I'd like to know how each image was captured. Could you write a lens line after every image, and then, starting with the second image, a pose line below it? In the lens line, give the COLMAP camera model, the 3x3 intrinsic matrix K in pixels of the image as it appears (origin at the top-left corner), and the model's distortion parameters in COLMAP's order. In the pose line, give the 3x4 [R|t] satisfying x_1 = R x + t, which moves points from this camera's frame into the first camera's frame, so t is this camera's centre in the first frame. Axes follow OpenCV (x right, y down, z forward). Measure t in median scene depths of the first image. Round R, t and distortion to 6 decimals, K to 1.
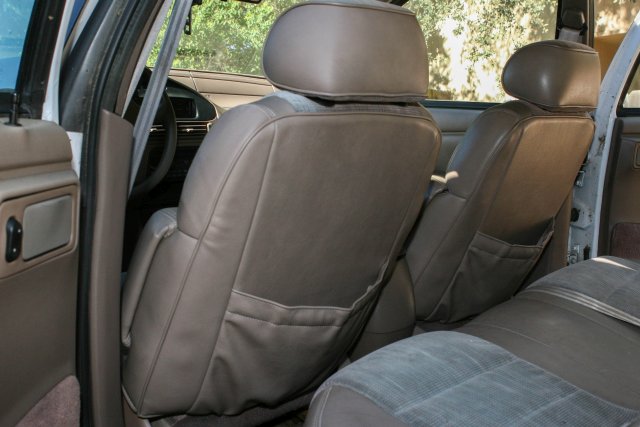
lens RADIAL K [[735.3, 0, 320.1], [0, 735.3, 214.1], [0, 0, 1]] dist [-0.024724, 0.000000]
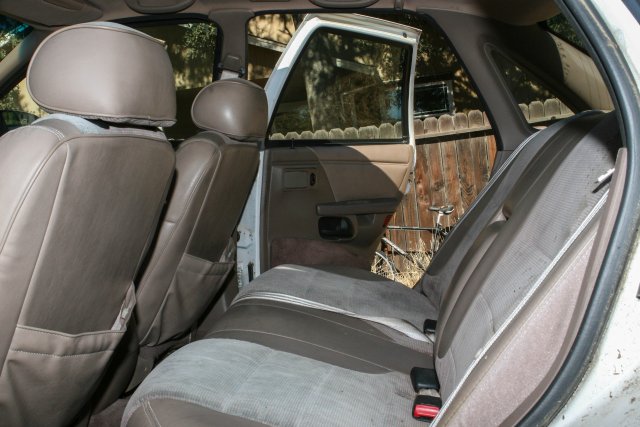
lens RADIAL K [[695.2, 0, 319.8], [0, 695.2, 213.2], [0, 0, 1]] dist [-0.086693, 0.000000]
pose [[0.843714, -0.074397, 0.531613, -0.236532], [0.107654, 0.993680, -0.031795, 0.029497], [-0.525888, 0.084056, 0.846390, 0.047382]]
